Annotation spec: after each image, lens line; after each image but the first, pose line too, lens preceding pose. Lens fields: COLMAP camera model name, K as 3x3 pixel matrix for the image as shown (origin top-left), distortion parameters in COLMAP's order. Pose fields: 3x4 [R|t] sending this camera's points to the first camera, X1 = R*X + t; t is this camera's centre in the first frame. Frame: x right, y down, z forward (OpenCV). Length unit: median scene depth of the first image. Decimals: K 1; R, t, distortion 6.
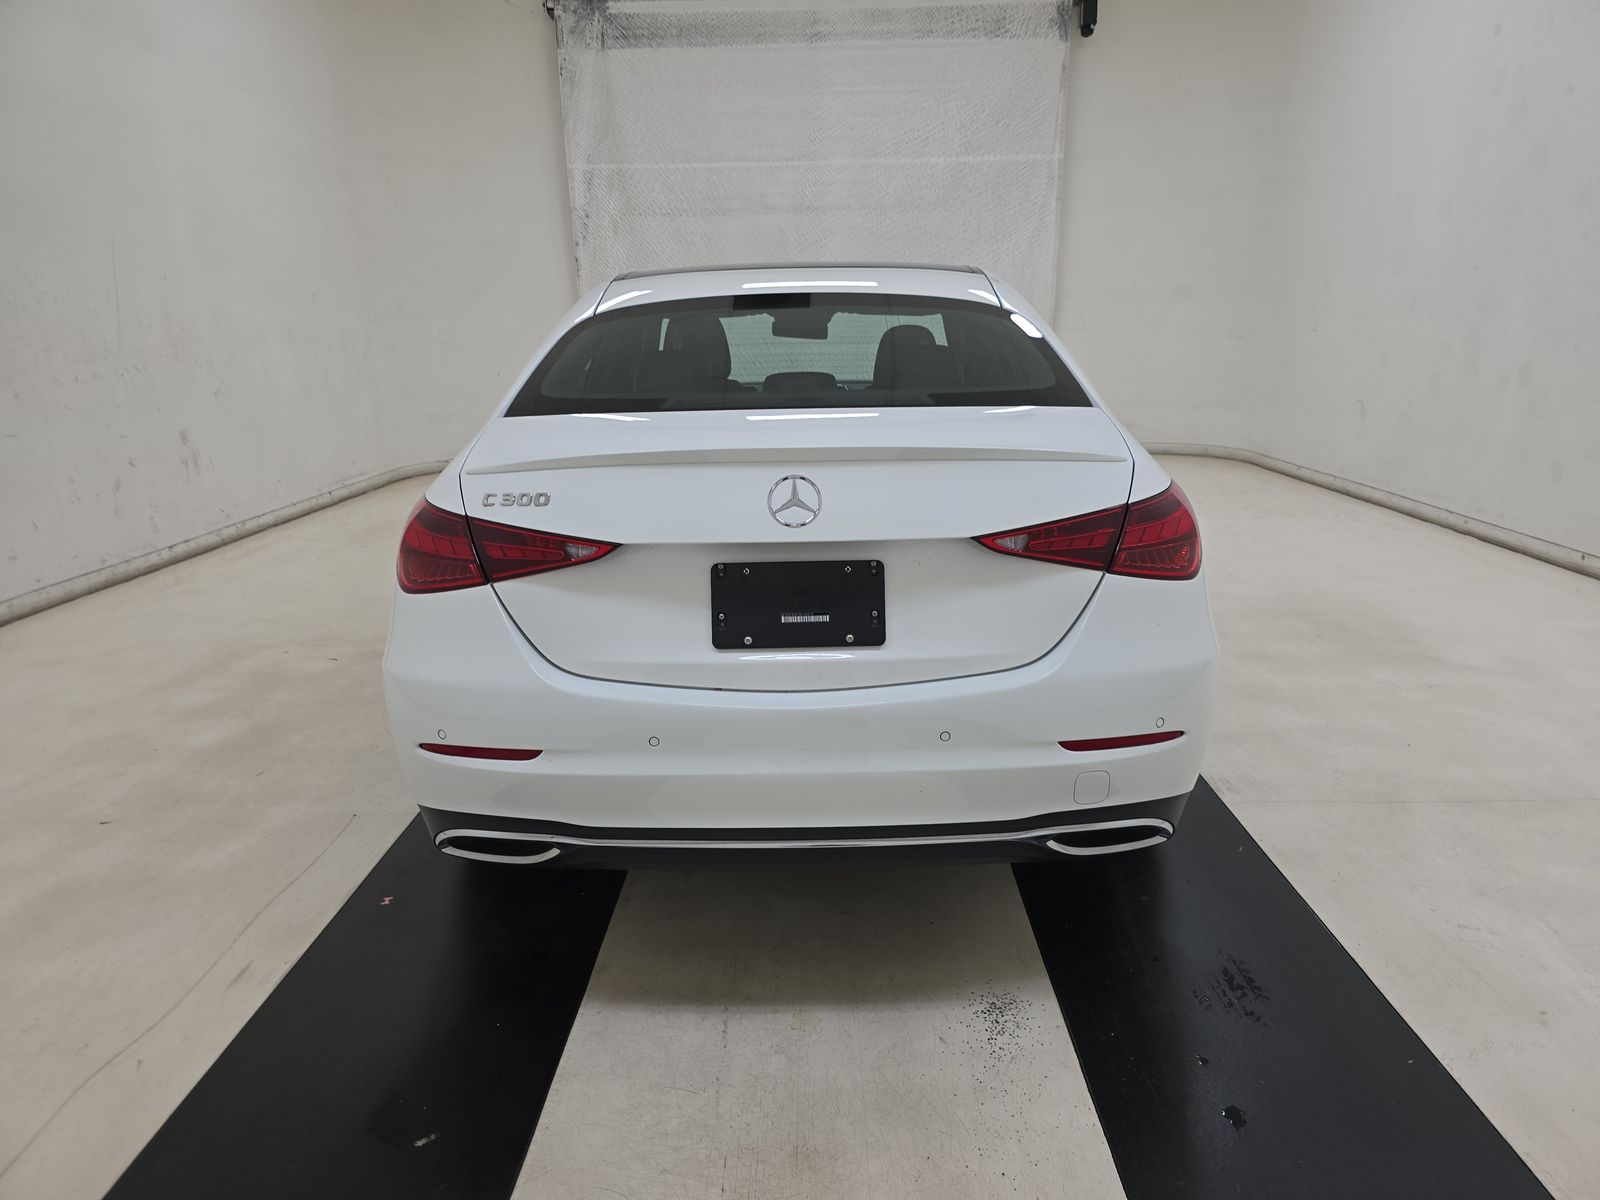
lens RADIAL K [[967.2, 0, 800.0], [0, 967.2, 600.0], [0, 0, 1]] dist [0.057178, -0.037608]
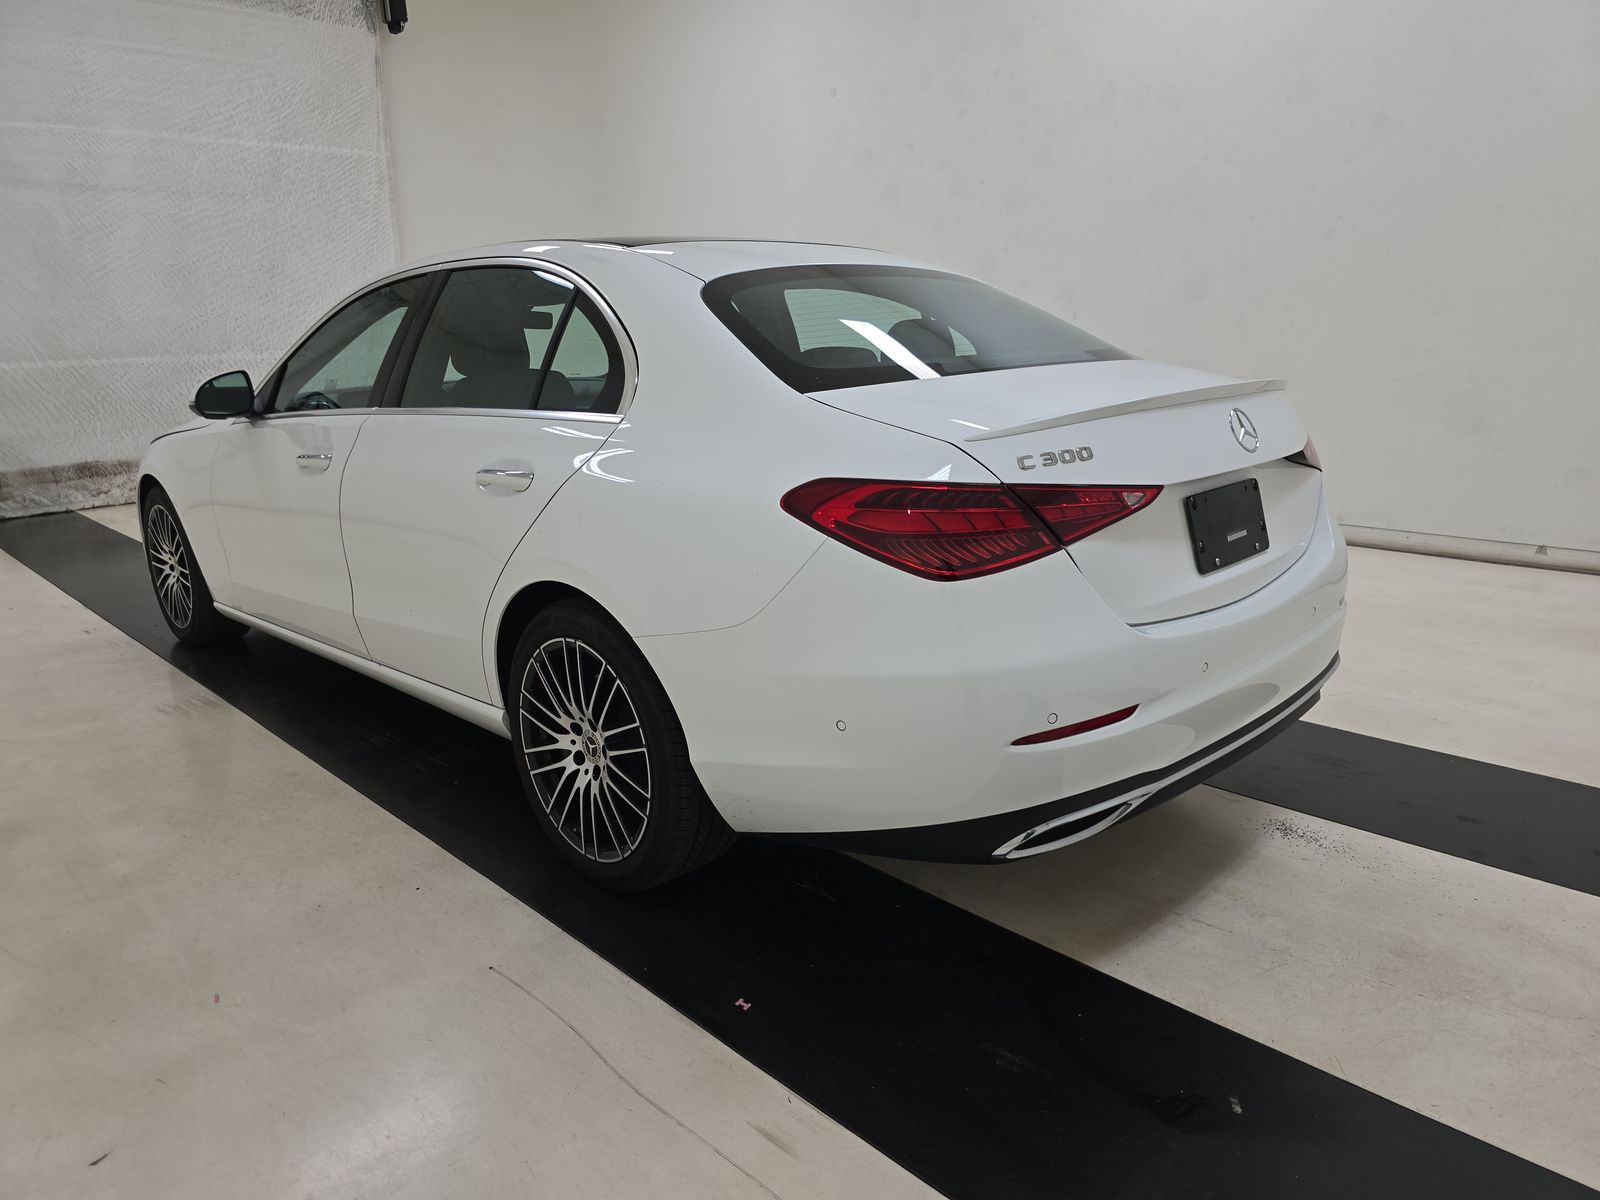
lens RADIAL K [[967.2, 0, 800.0], [0, 967.2, 600.0], [0, 0, 1]] dist [0.057178, -0.037608]
pose [[0.752256, -0.188062, 0.631462, -0.121824], [0.196072, 0.978876, 0.057950, -0.007882], [-0.629021, 0.080219, 0.773239, 0.048183]]
